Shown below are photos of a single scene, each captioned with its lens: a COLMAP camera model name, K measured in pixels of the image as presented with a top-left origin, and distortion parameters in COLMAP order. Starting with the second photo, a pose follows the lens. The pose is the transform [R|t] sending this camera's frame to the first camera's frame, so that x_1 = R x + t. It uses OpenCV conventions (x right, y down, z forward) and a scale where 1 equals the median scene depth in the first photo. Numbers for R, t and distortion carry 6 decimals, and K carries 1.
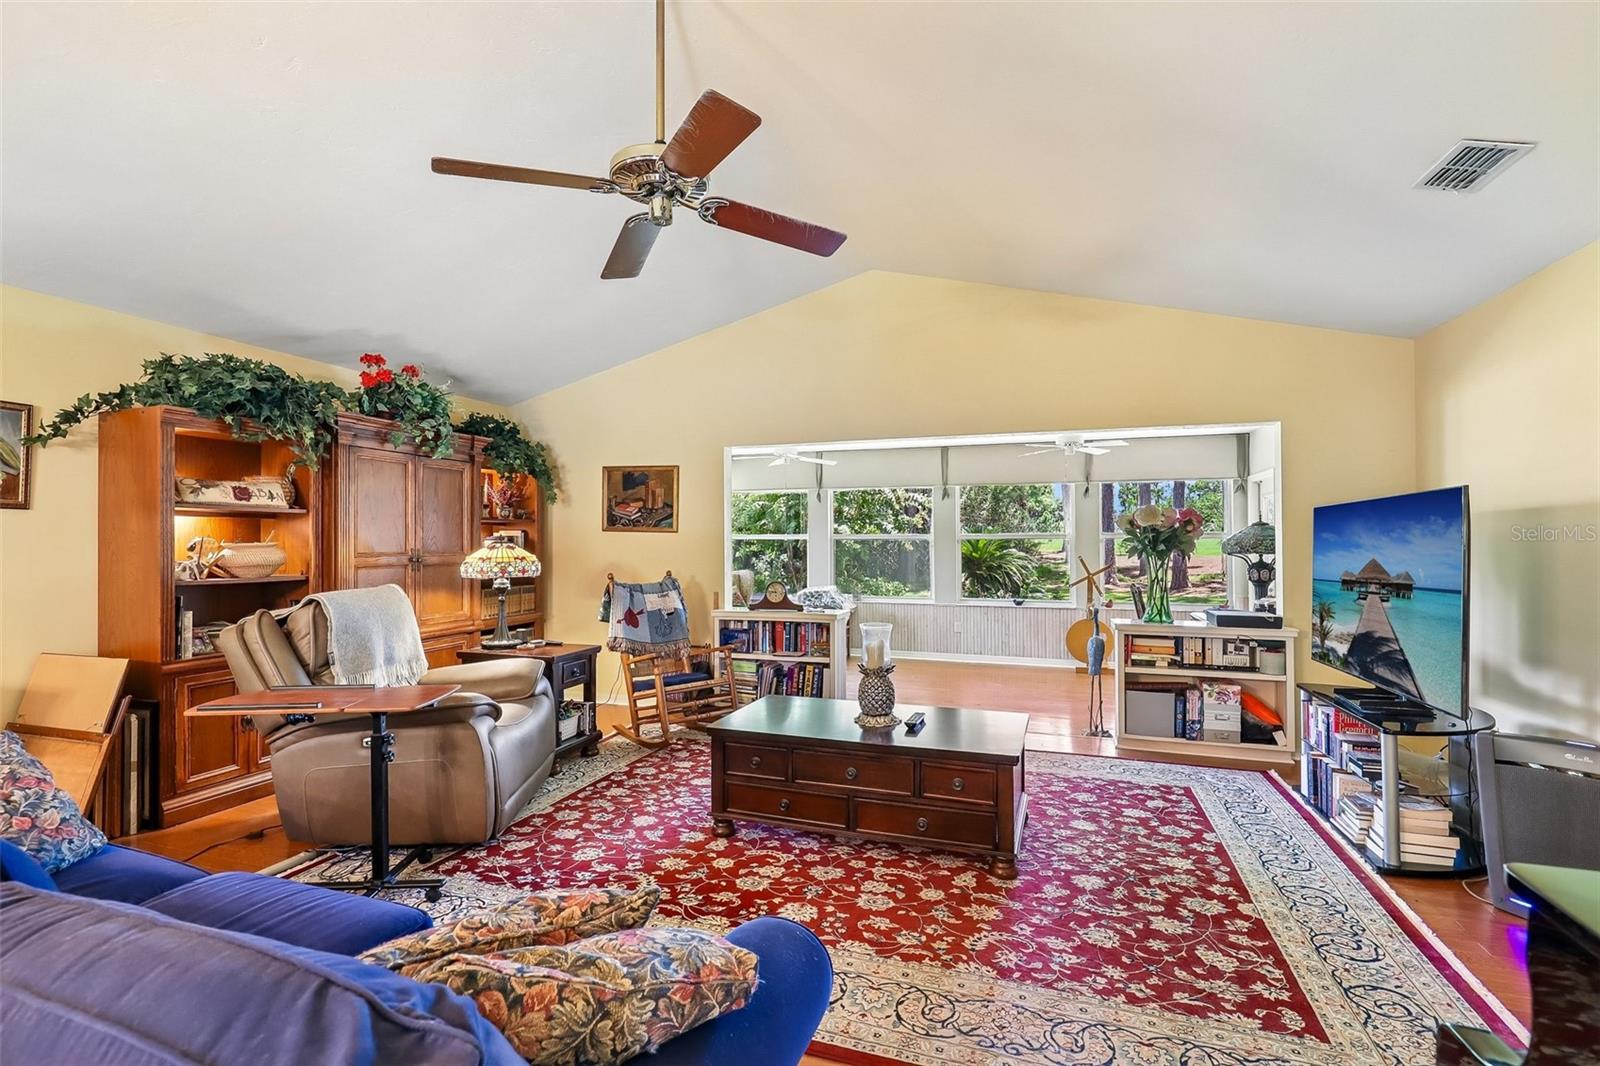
lens RADIAL K [[726.4, 0, 807.6], [0, 726.4, 539.4], [0, 0, 1]] dist [0.001159, -0.000047]
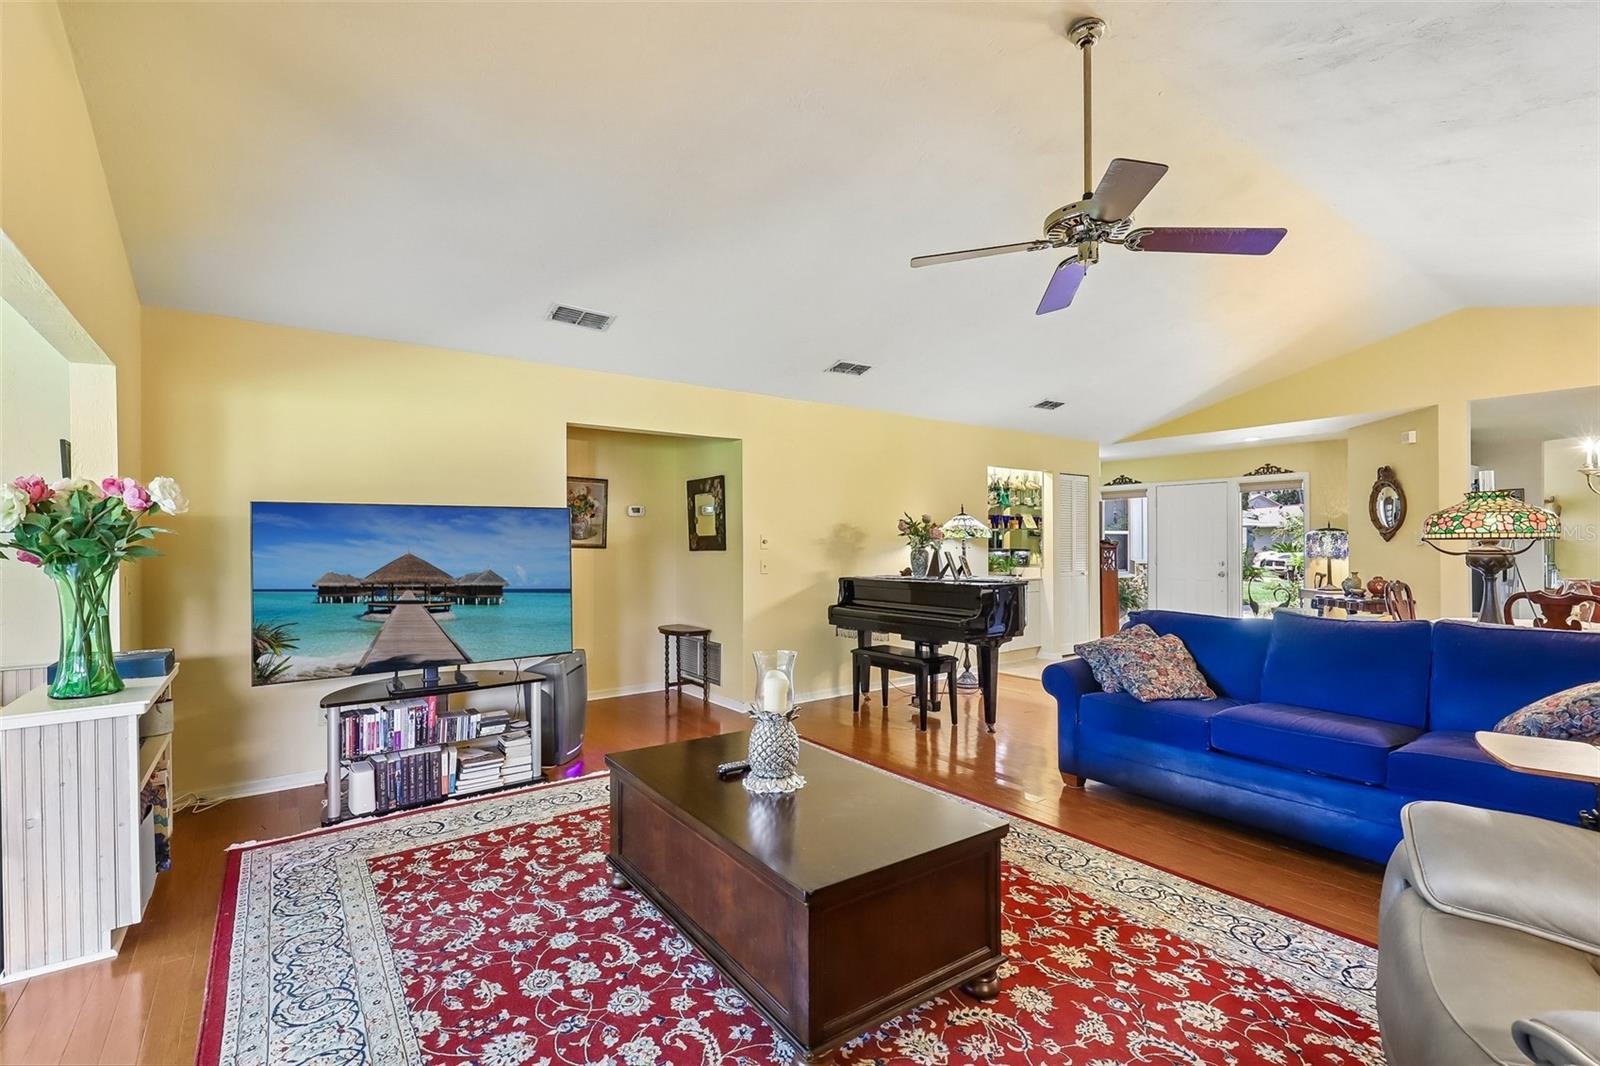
lens RADIAL K [[726.4, 0, 807.8], [0, 726.4, 541.0], [0, 0, 1]] dist [0.001159, -0.000047]
pose [[-0.823435, 0.006732, 0.567370, -0.330374], [0.002424, 0.999962, -0.008346, 0.009953], [-0.567405, -0.005497, -0.823420, 1.496353]]
